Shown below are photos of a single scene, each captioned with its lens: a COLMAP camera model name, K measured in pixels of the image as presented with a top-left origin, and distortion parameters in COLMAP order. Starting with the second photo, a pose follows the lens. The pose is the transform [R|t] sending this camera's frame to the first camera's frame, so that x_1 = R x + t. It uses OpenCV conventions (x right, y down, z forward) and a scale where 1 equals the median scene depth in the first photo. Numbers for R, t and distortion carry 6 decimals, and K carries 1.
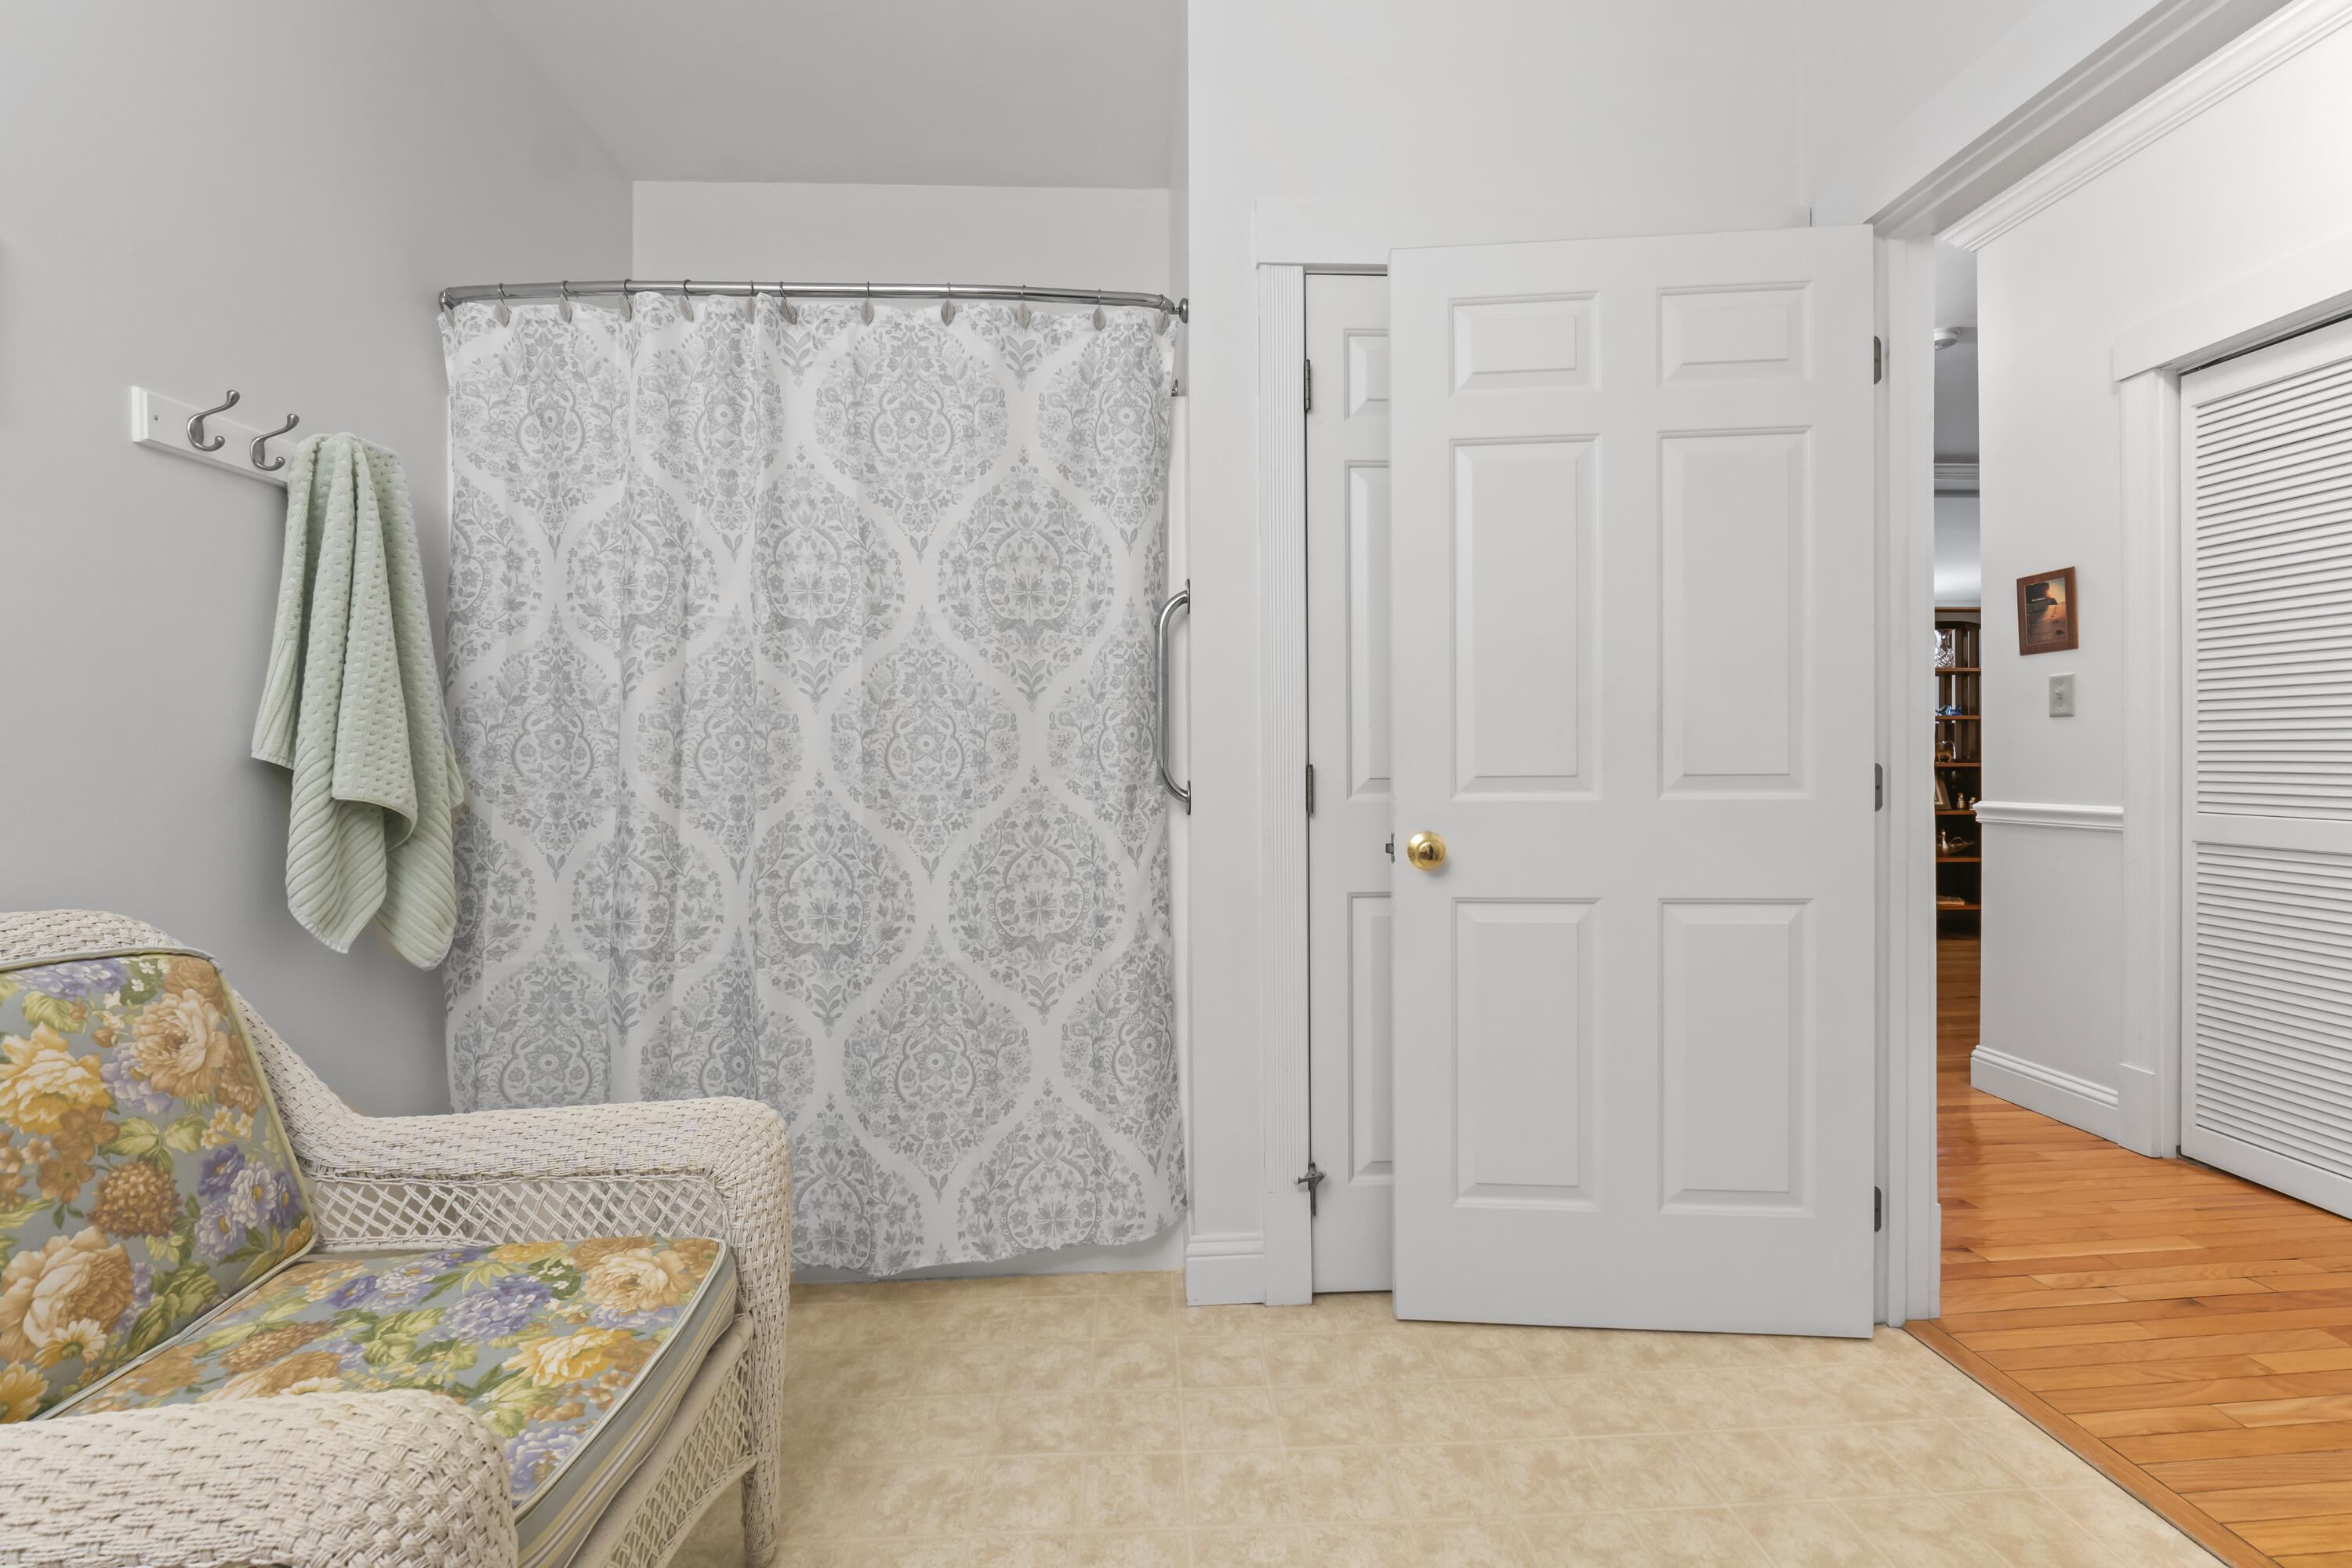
lens RADIAL K [[996.6, 0, 1163.2], [0, 996.6, 772.1], [0, 0, 1]] dist [-0.008095, -0.001069]
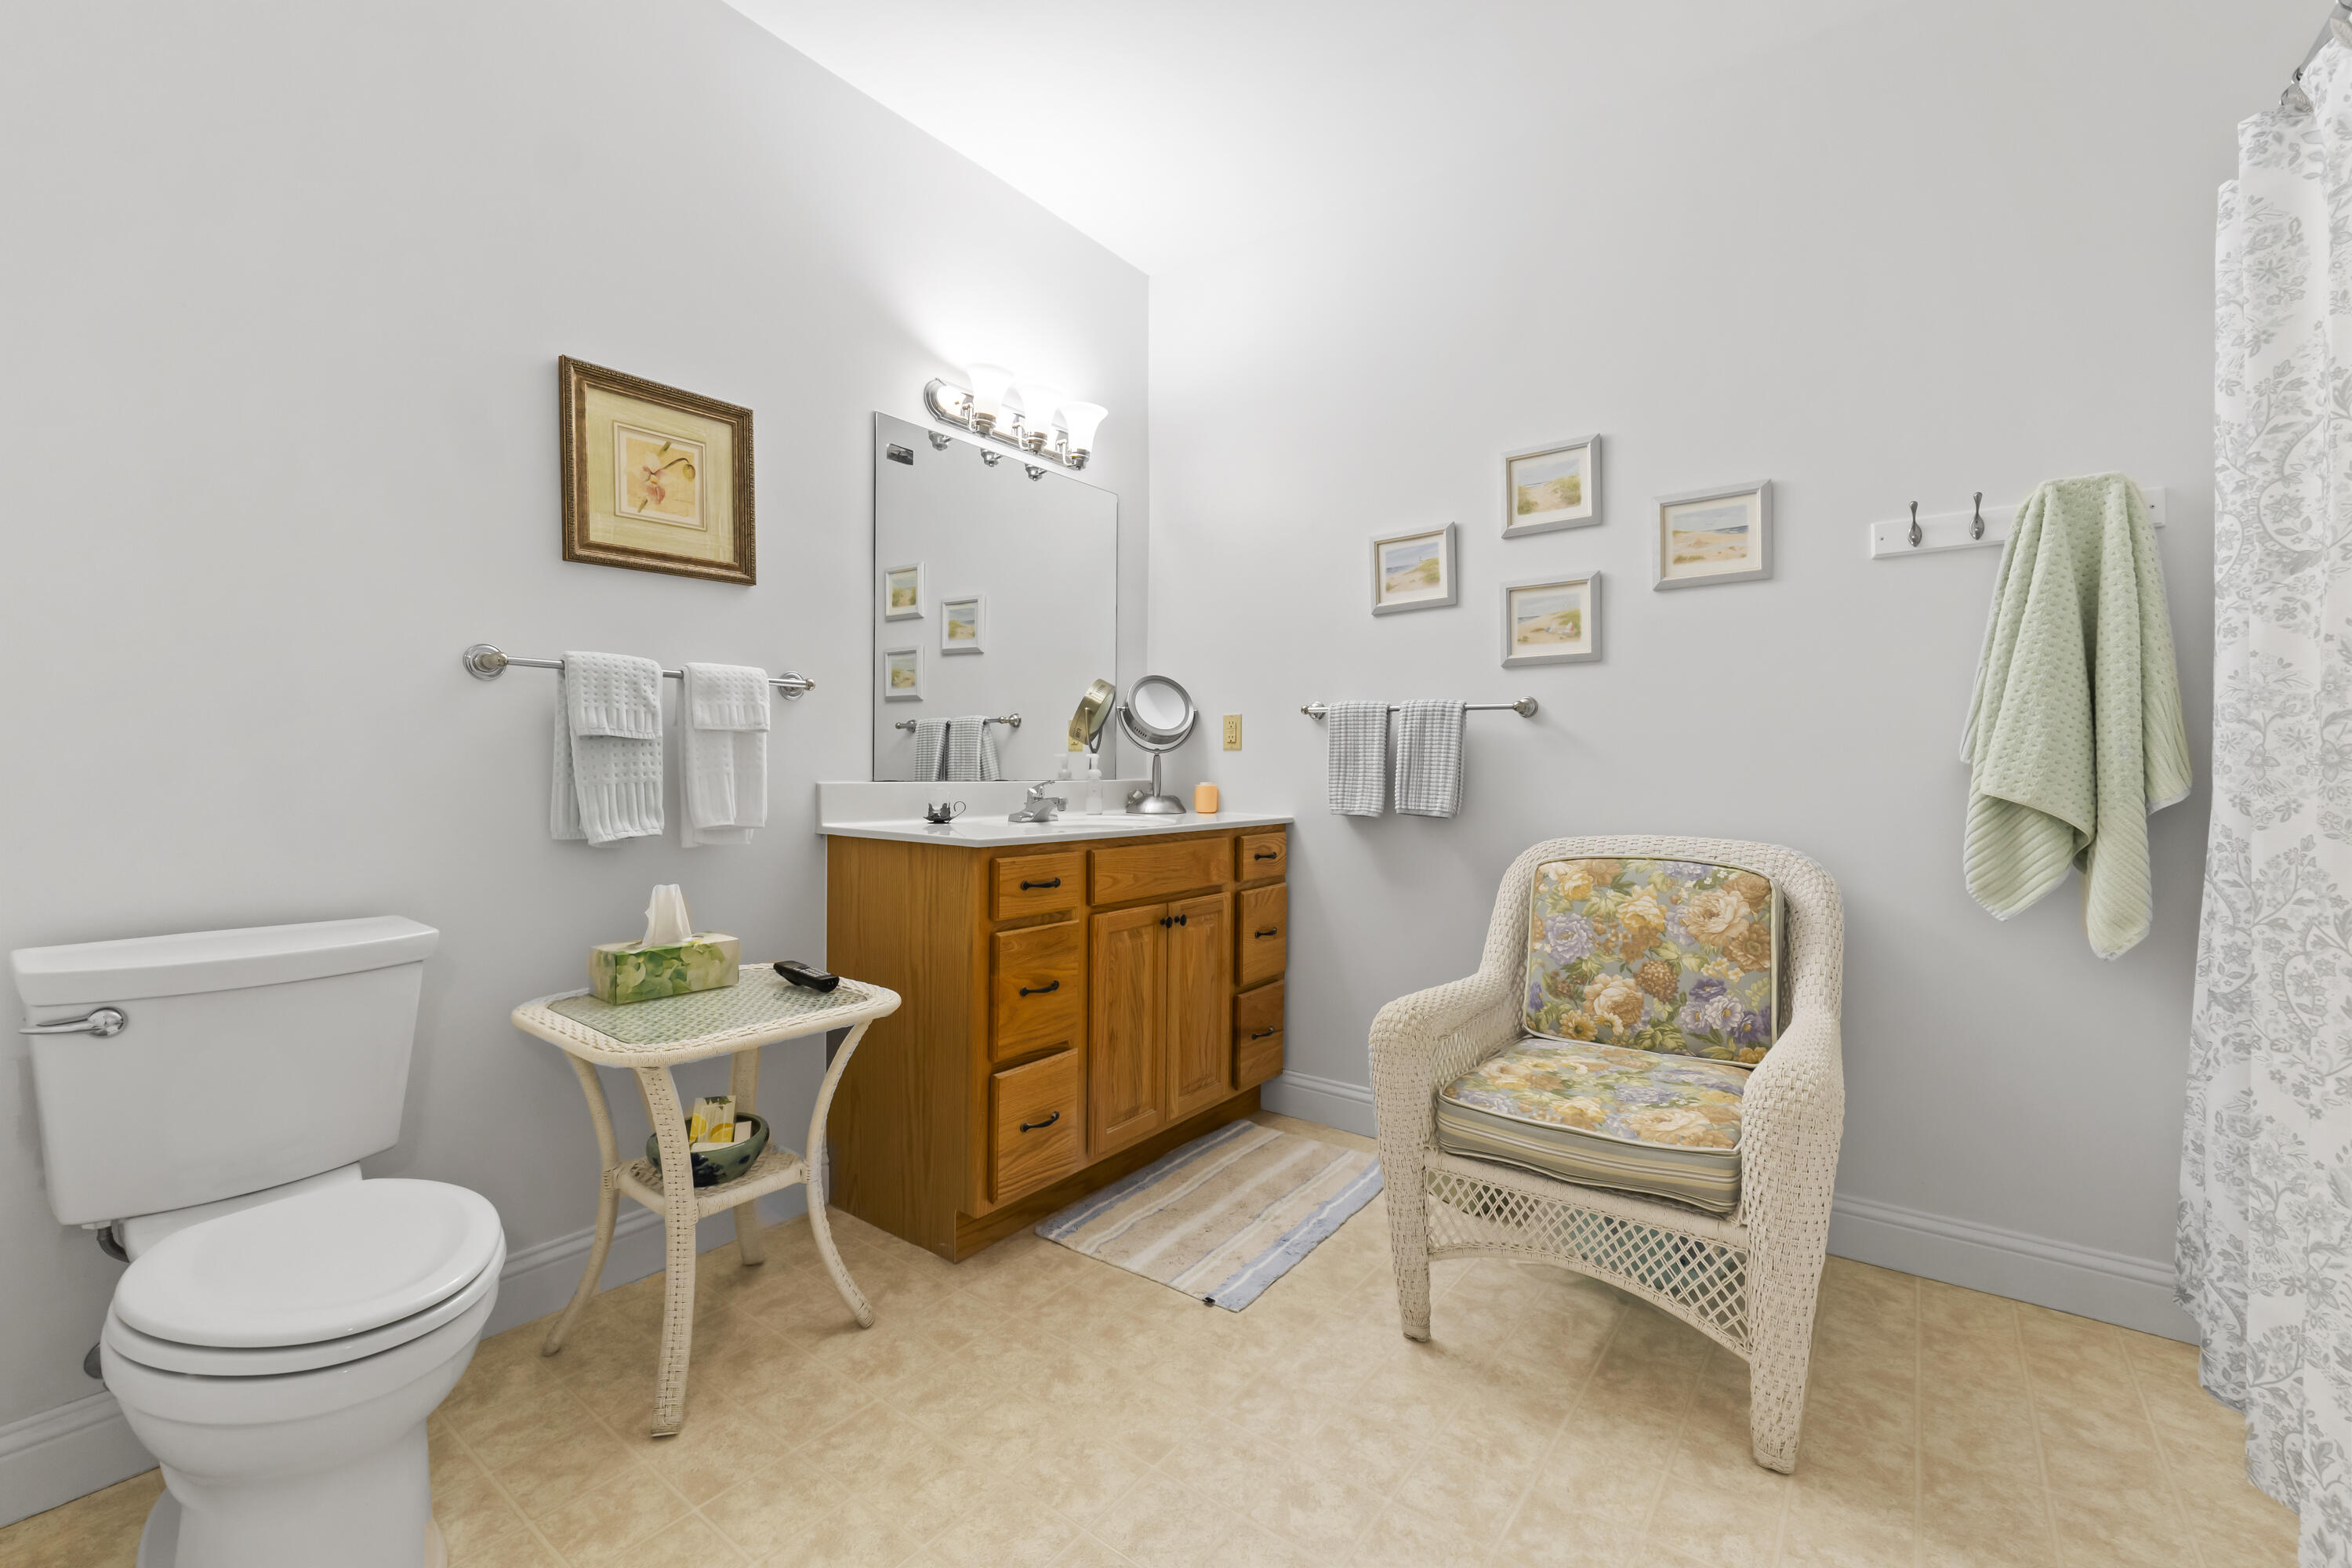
lens RADIAL K [[996.6, 0, 1166.8], [0, 996.6, 771.7], [0, 0, 1]] dist [-0.008095, -0.001069]
pose [[-0.638360, 0.007587, -0.769700, 1.124002], [-0.008145, 0.999829, 0.016611, -0.016400], [0.769695, 0.016874, -0.638189, 1.462437]]
